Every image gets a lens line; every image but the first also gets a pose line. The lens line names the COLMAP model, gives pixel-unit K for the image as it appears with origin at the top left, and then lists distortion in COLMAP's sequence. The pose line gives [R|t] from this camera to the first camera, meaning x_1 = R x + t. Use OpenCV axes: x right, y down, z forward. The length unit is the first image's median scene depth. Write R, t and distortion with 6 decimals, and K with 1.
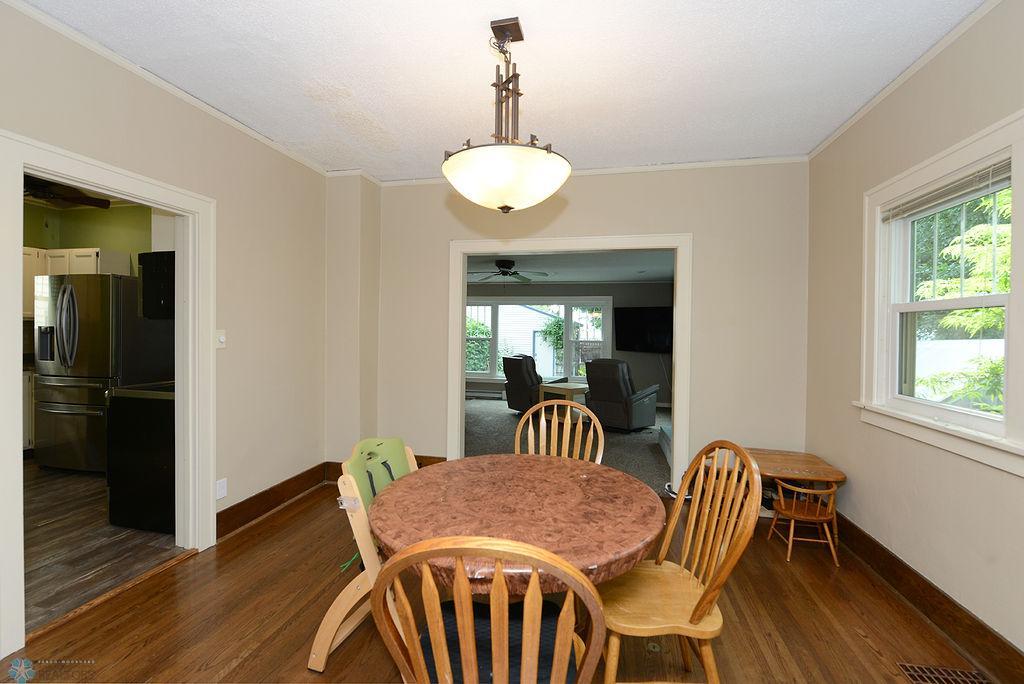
lens RADIAL K [[433.4, 0, 512.0], [0, 433.4, 342.0], [0, 0, 1]] dist [-0.020130, -0.000016]
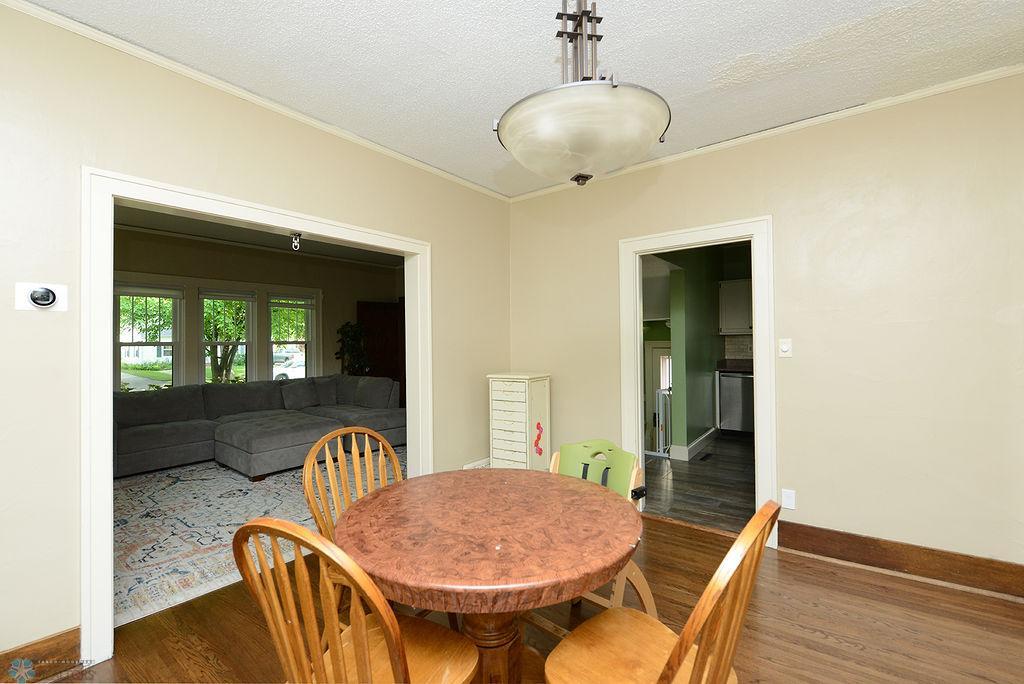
lens RADIAL K [[450.1, 0, 512.0], [0, 450.1, 342.0], [0, 0, 1]] dist [-0.023377, -0.000123]
pose [[-0.444013, -0.008574, -0.895979, 0.869103], [-0.011791, 0.999924, -0.003726, -0.013939], [0.895943, 0.008910, -0.444080, 1.455369]]
